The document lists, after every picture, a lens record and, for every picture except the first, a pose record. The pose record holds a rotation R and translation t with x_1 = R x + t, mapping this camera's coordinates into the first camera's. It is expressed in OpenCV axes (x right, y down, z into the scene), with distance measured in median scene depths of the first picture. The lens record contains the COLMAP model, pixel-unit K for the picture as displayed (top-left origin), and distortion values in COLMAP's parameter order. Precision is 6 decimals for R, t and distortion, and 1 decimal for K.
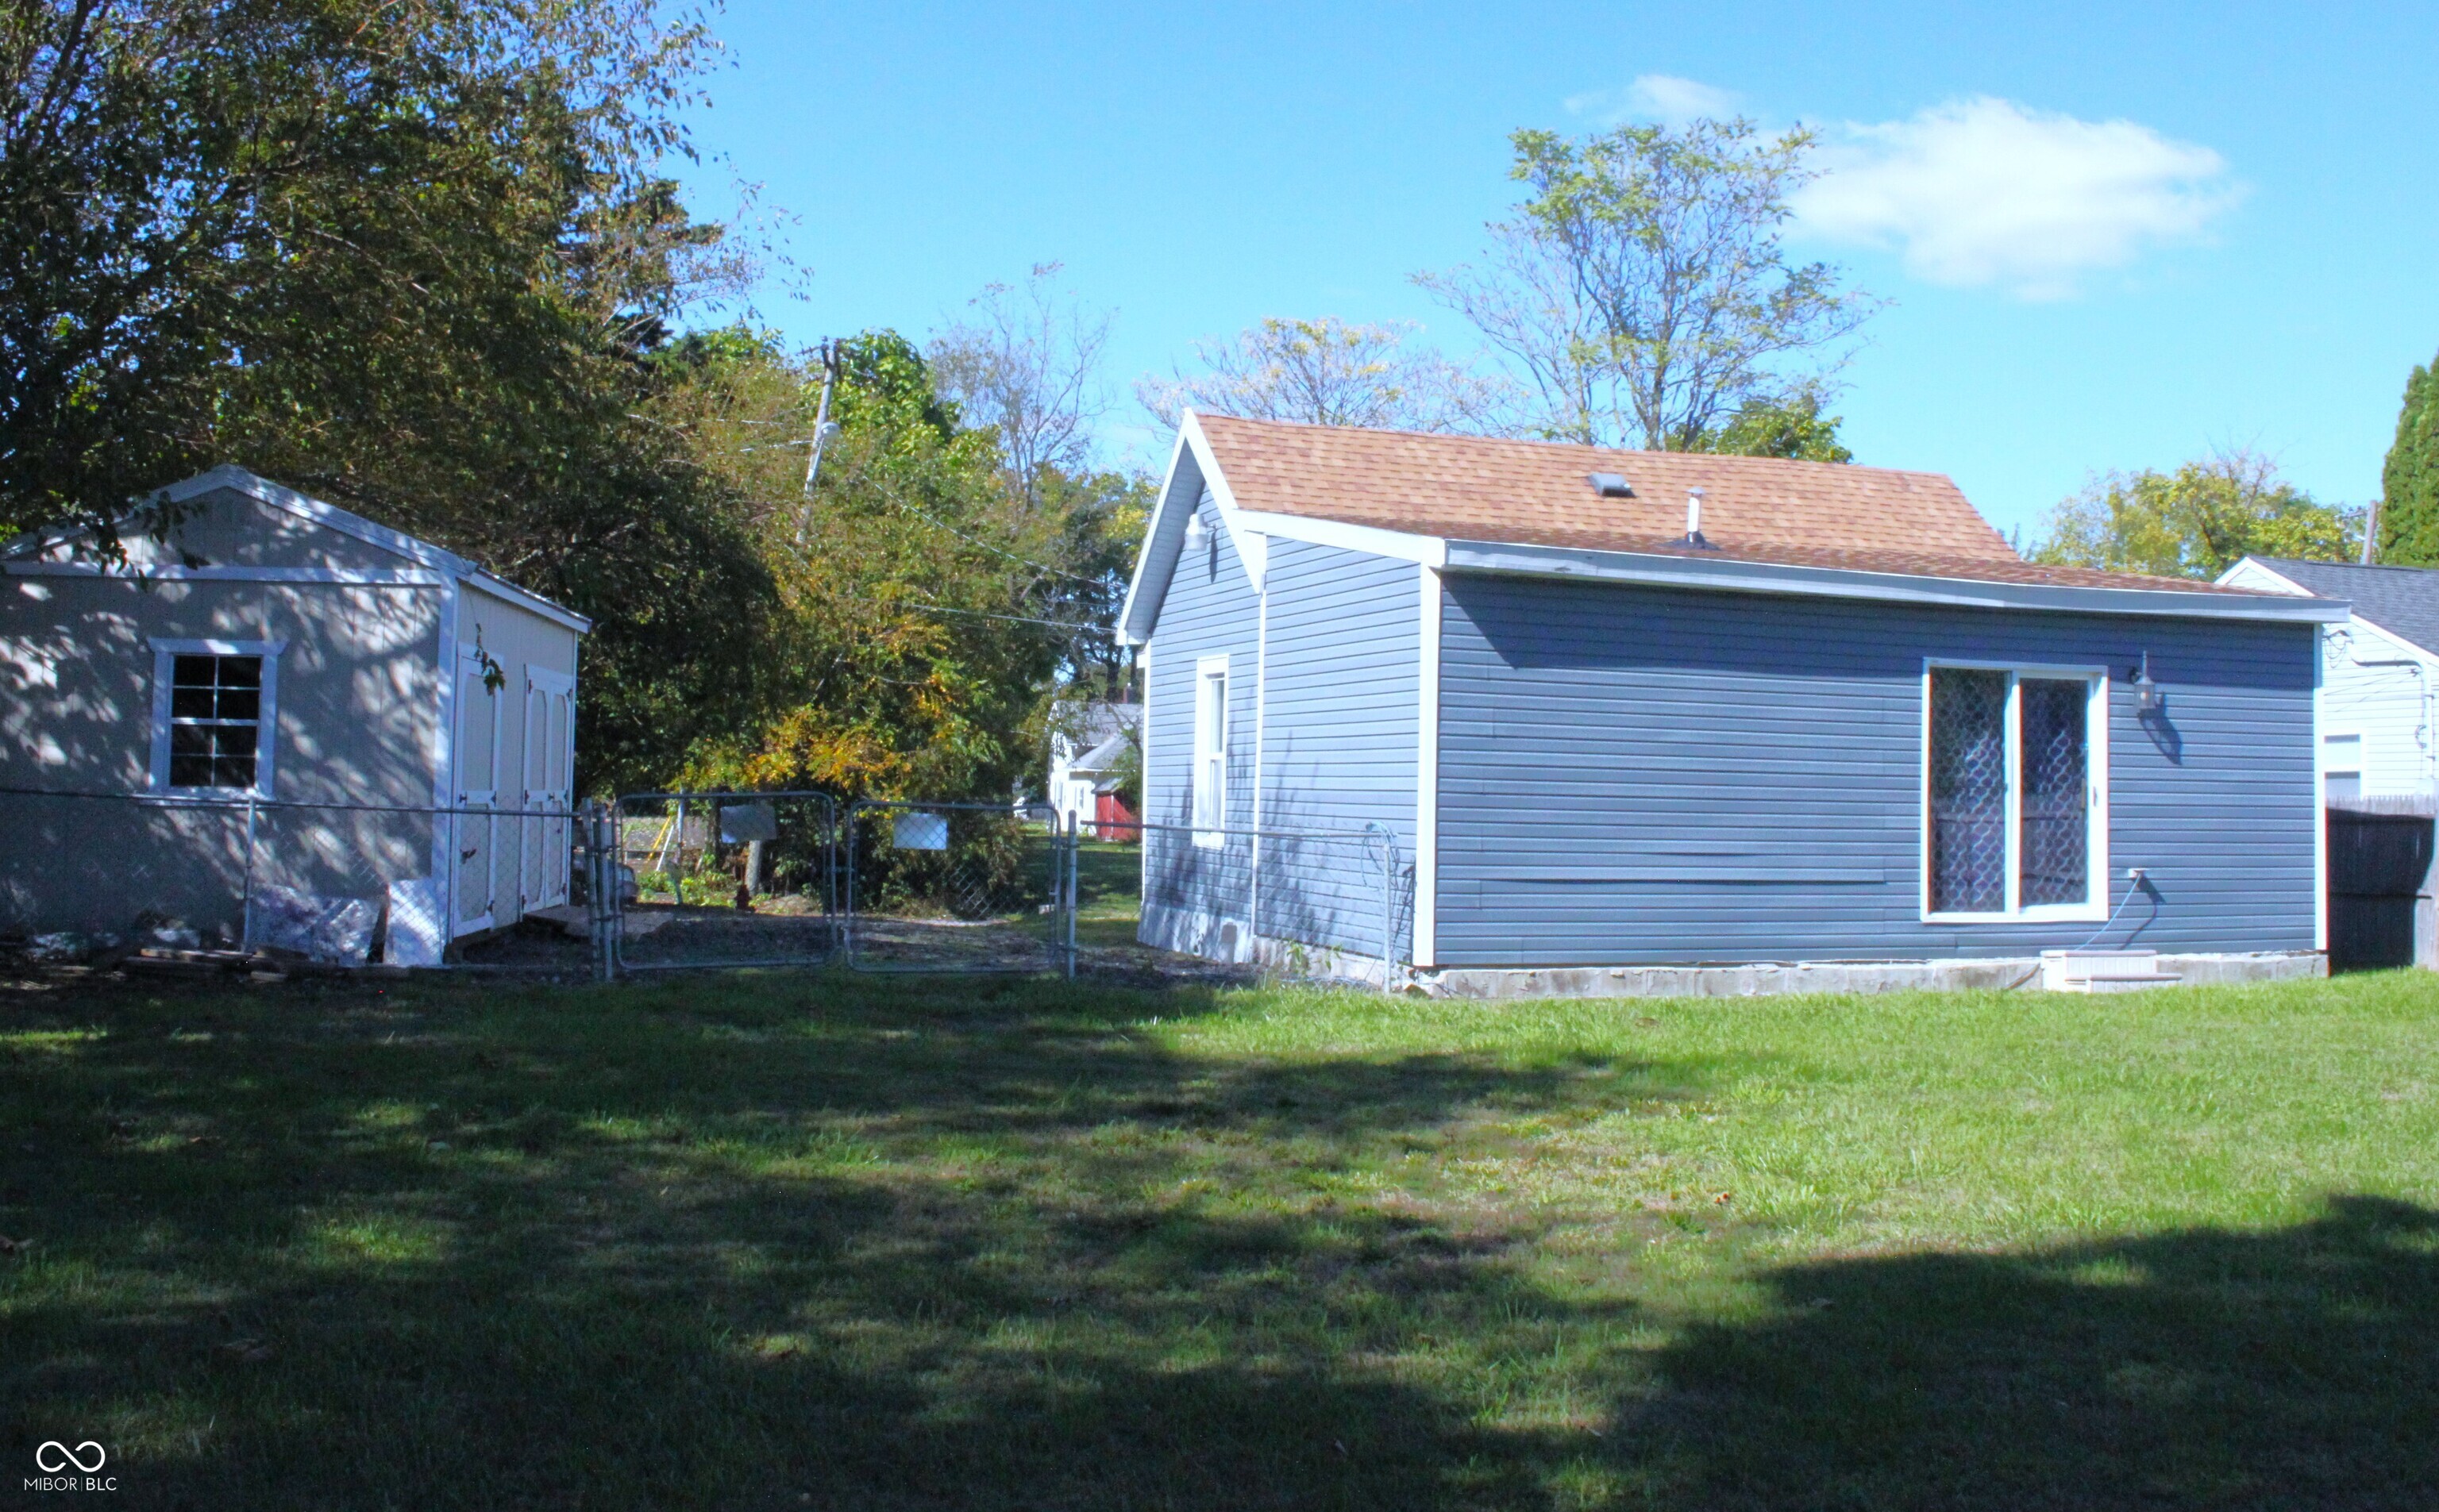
lens RADIAL K [[2190.7, 0, 1221.7], [0, 2190.7, 680.7], [0, 0, 1]] dist [-0.069580, 0.007026]
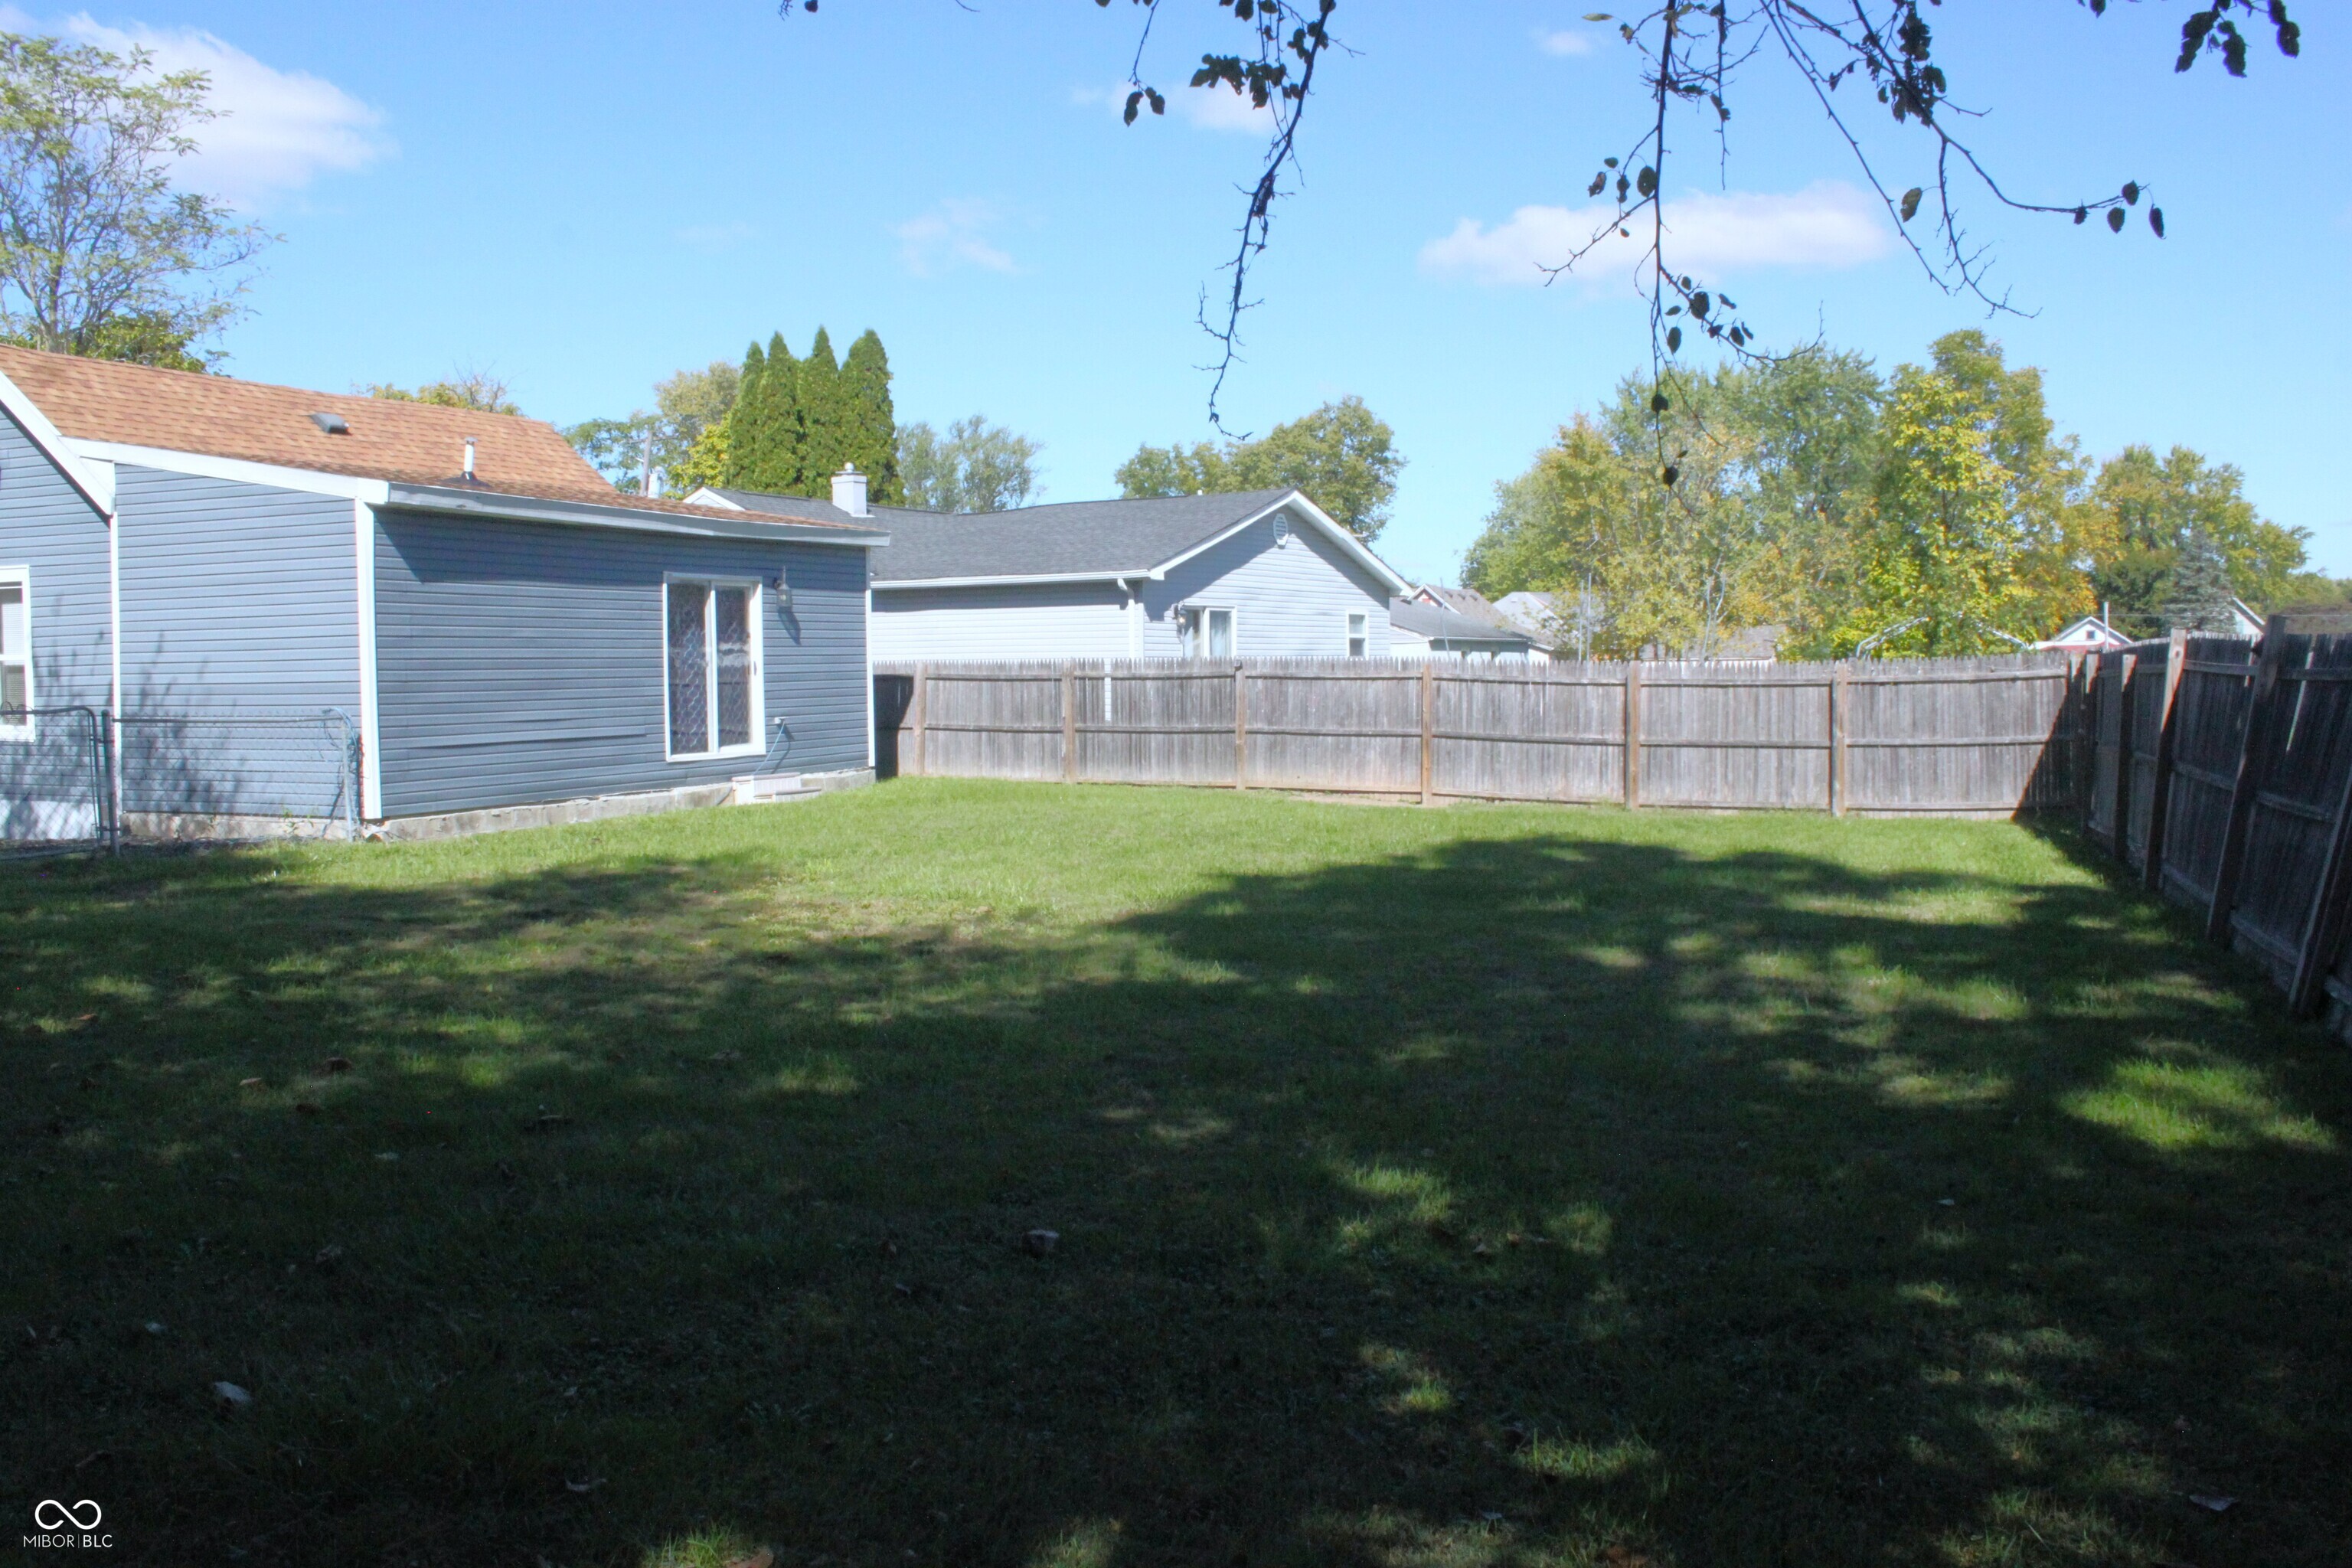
lens RADIAL K [[1948.4, 0, 1176.0], [0, 1948.4, 784.0], [0, 0, 1]] dist [-0.206080, 0.174217]
pose [[0.684830, -0.071500, 0.725187, -0.344665], [-0.012953, 0.993823, 0.110218, -0.015014], [-0.728588, -0.084874, 0.679674, -0.077480]]
